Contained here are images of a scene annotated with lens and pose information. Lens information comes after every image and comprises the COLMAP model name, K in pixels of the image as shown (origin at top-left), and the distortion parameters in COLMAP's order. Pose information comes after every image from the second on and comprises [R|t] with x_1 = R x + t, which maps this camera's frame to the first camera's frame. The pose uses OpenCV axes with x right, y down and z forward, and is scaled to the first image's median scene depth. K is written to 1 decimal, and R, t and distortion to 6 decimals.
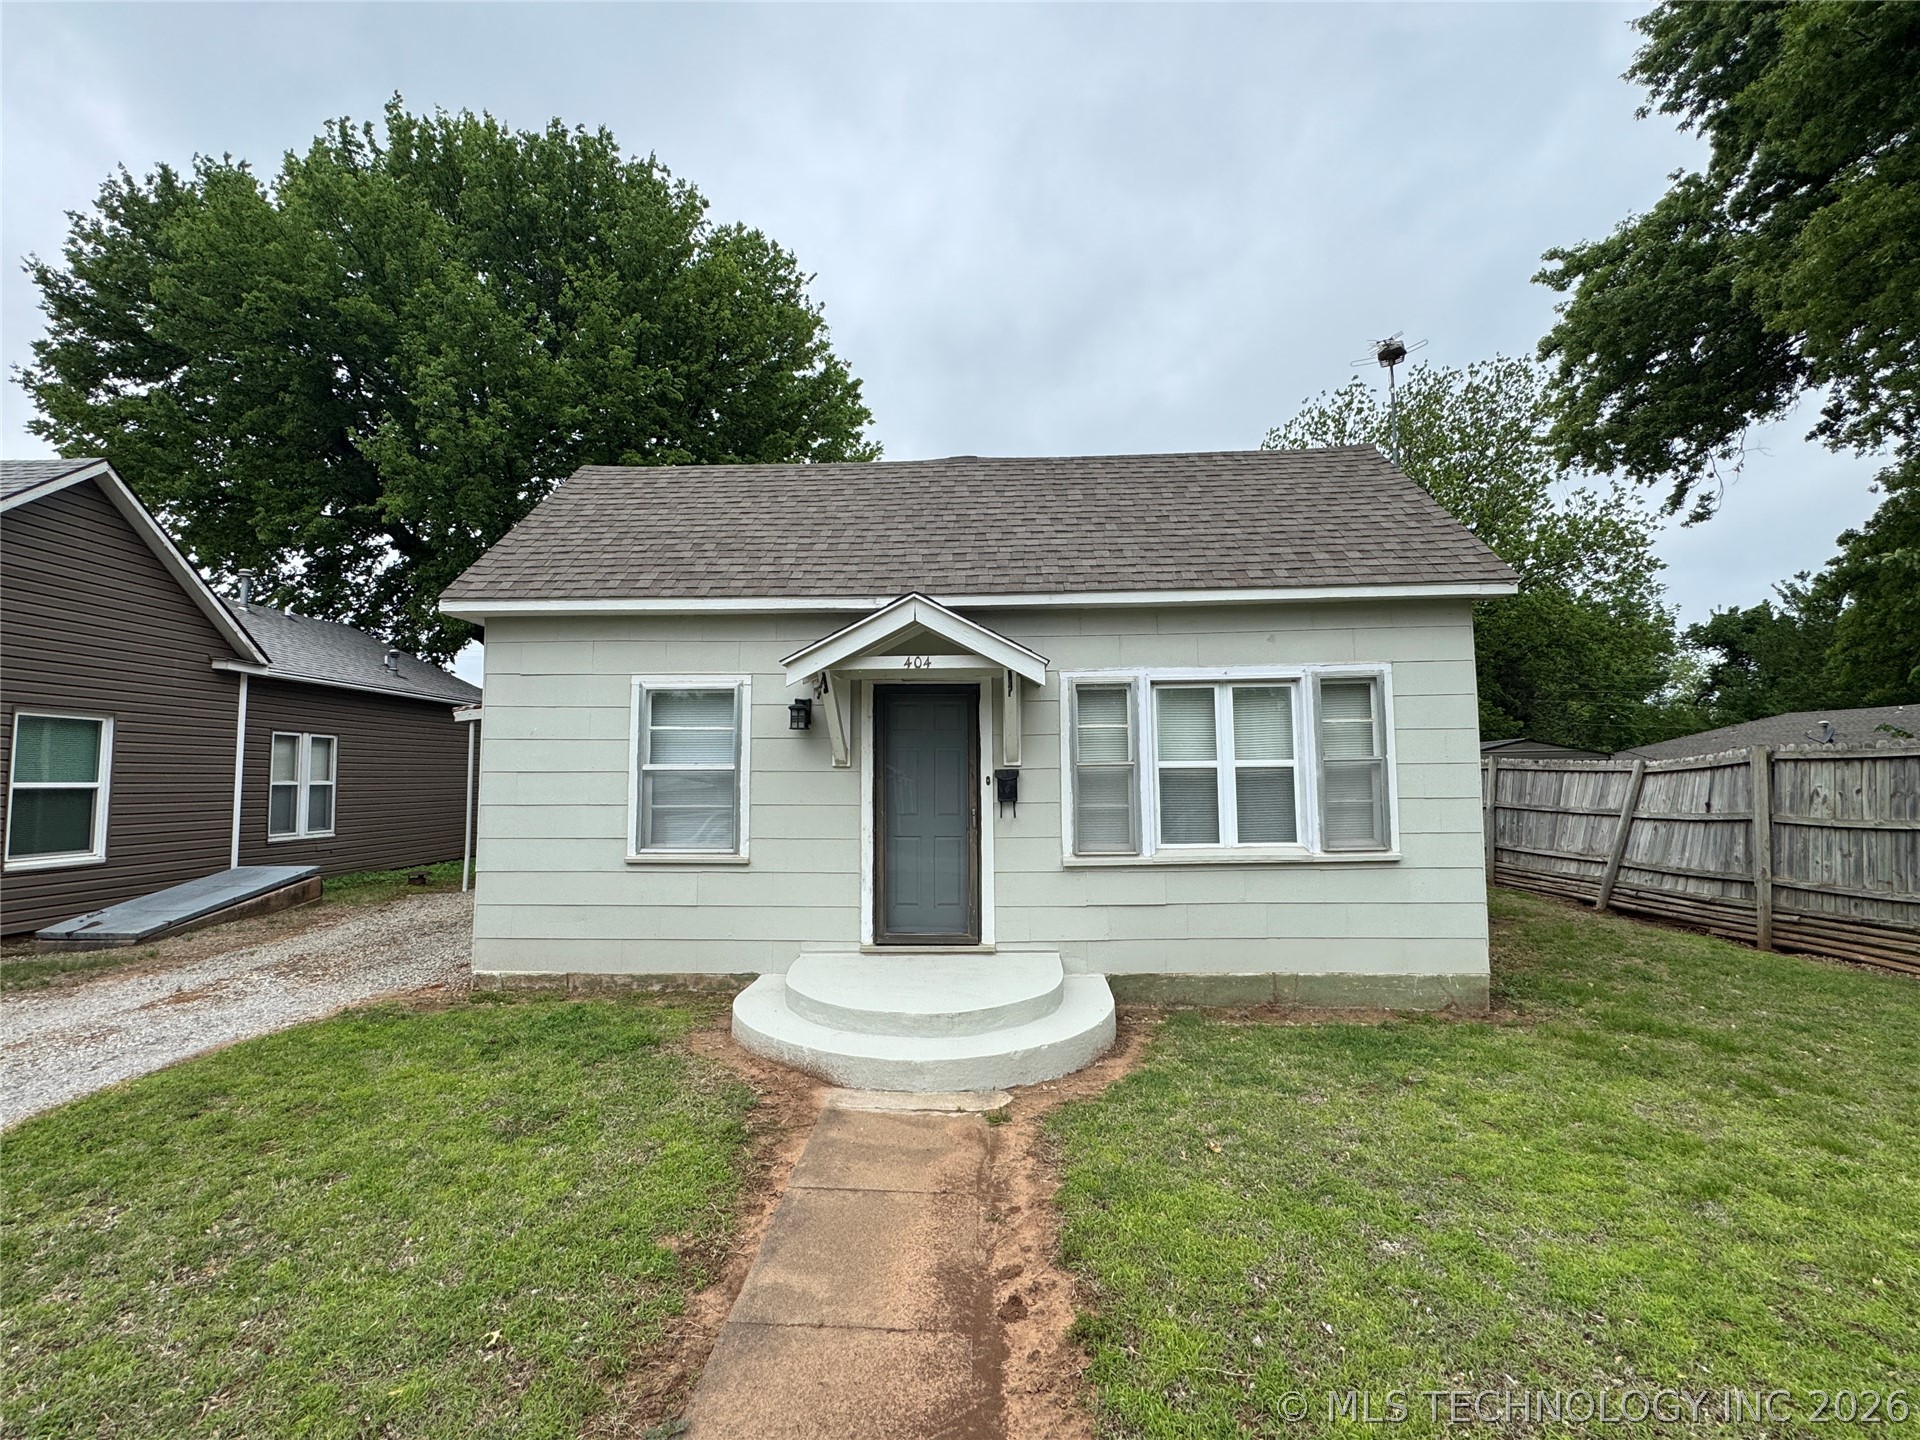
lens RADIAL K [[861.7, 0, 960.0], [0, 861.7, 720.0], [0, 0, 1]] dist [0.001723, -0.000480]
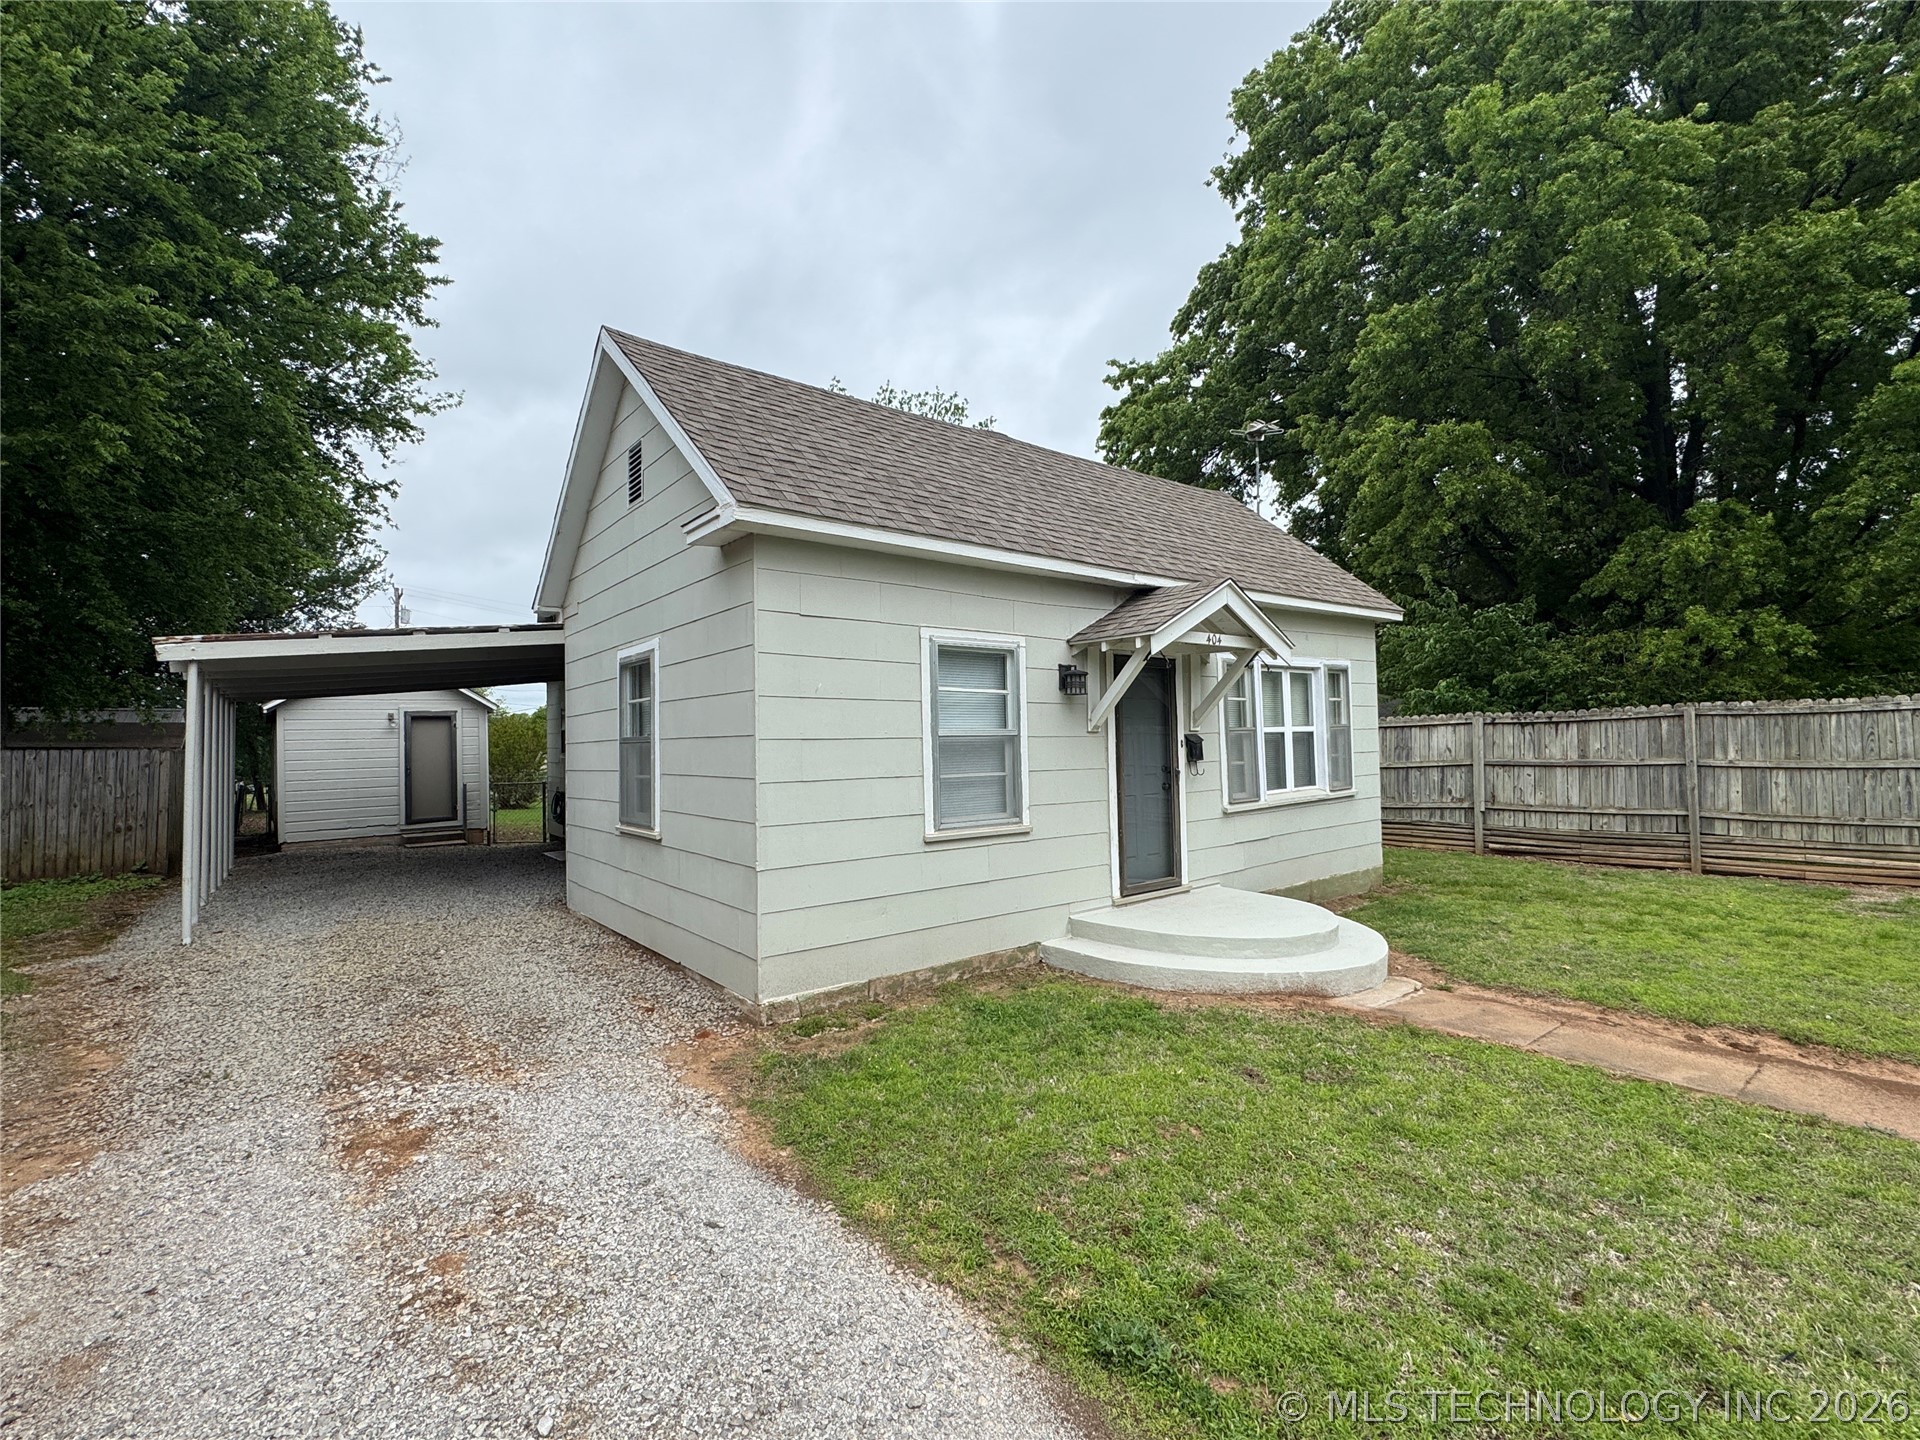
lens RADIAL K [[861.7, 0, 960.0], [0, 861.7, 720.0], [0, 0, 1]] dist [0.001723, -0.000480]
pose [[0.752278, 0.008995, 0.658784, -0.959376], [-0.029207, 0.999379, 0.019707, 0.024823], [-0.658198, -0.034066, 0.752074, 0.332616]]
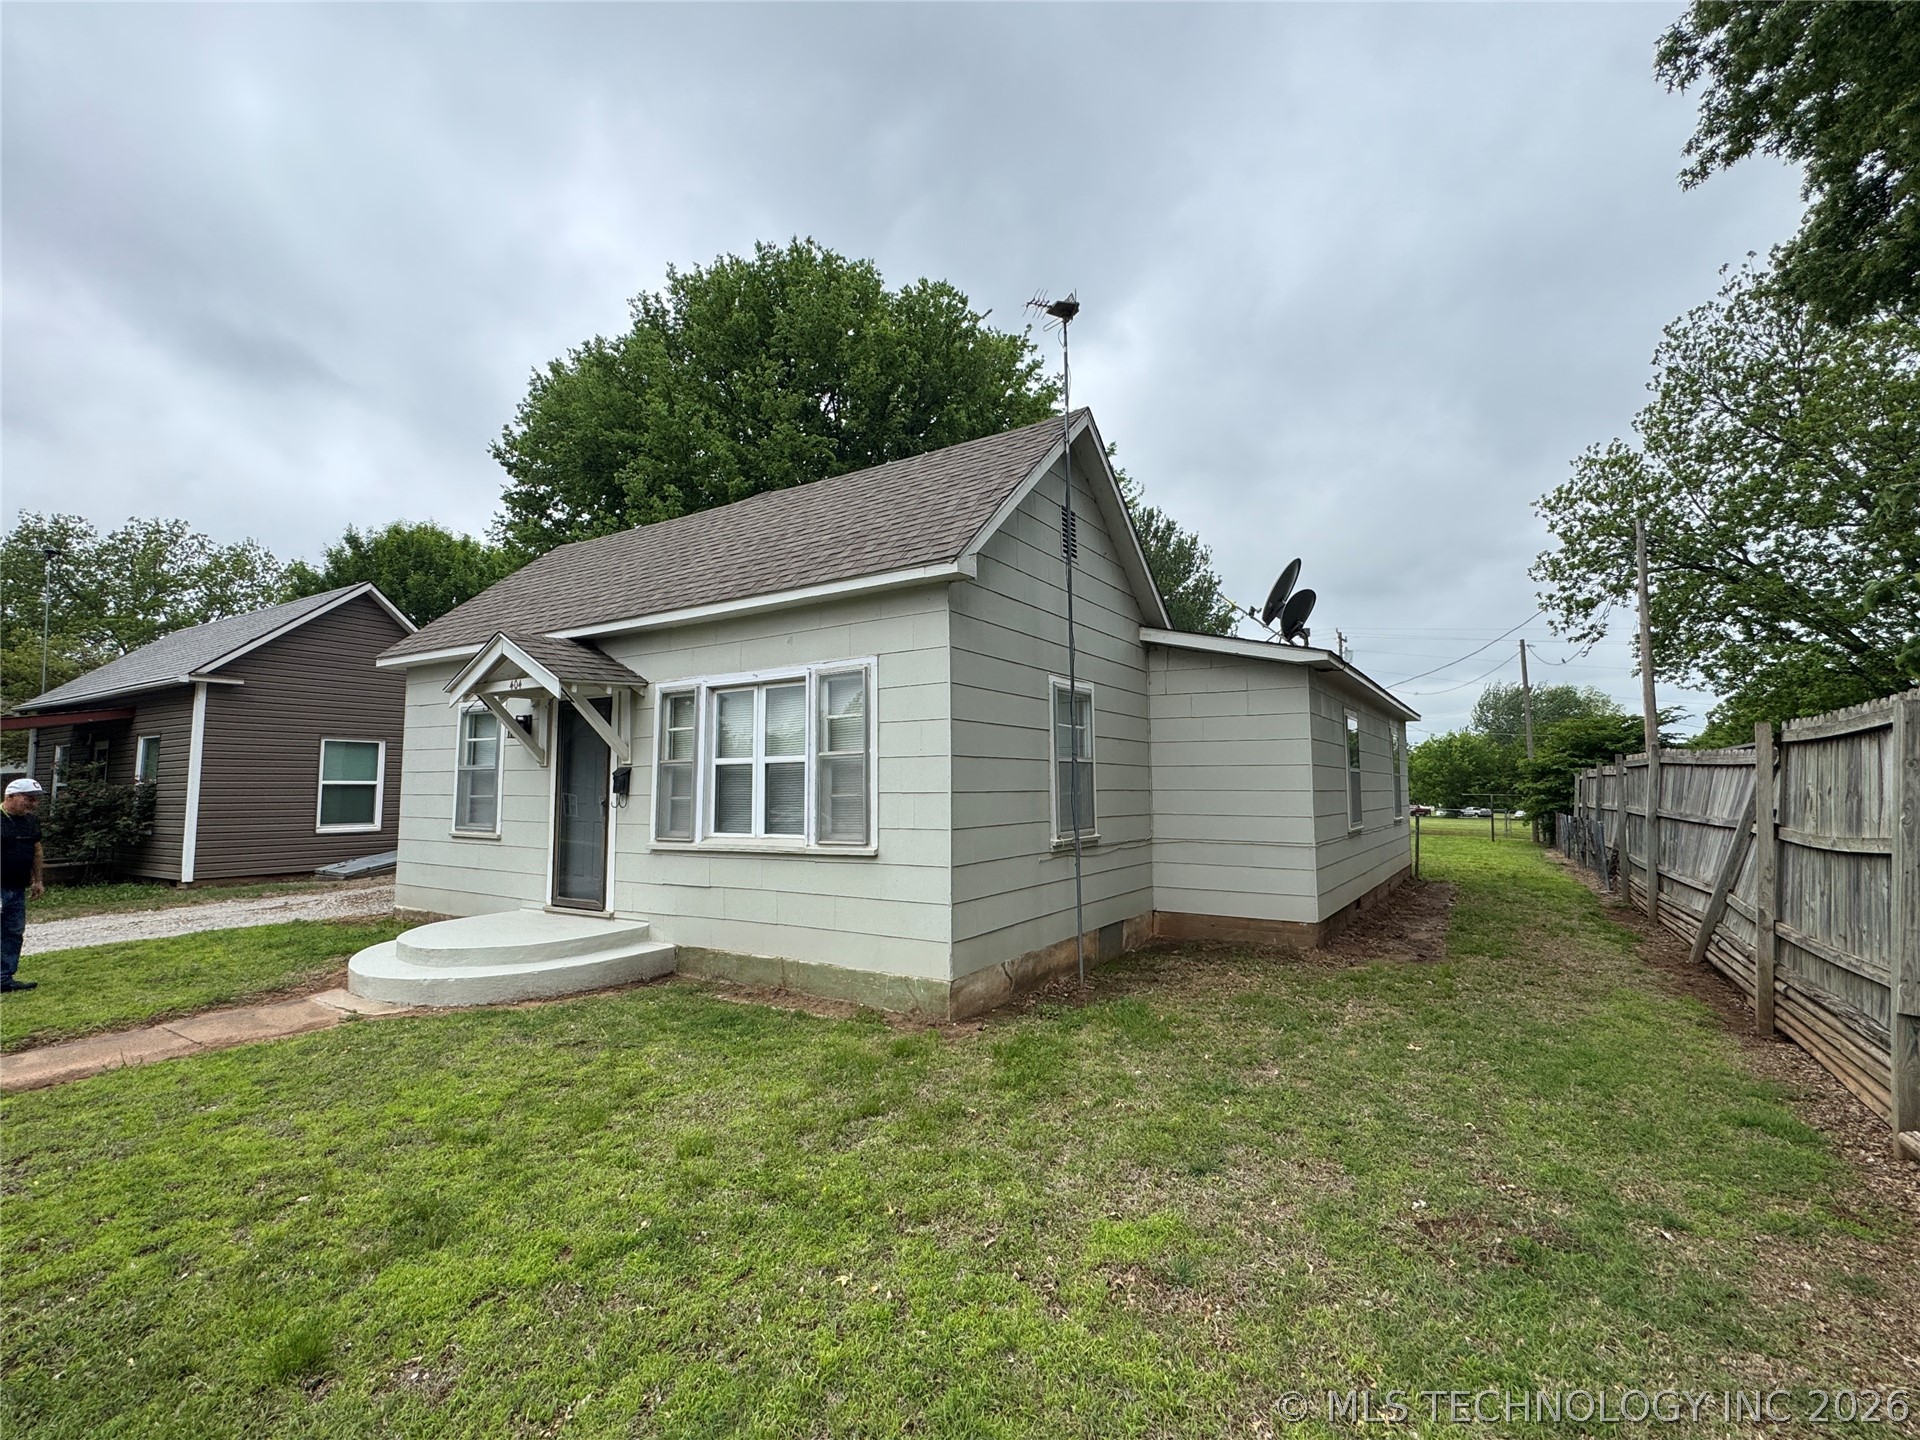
lens RADIAL K [[861.7, 0, 960.0], [0, 861.7, 720.0], [0, 0, 1]] dist [0.001723, -0.000480]
pose [[0.869606, -0.035966, -0.492436, 1.063104], [0.032893, 0.999348, -0.014902, 0.025185], [0.492650, -0.003238, 0.870221, 0.187591]]
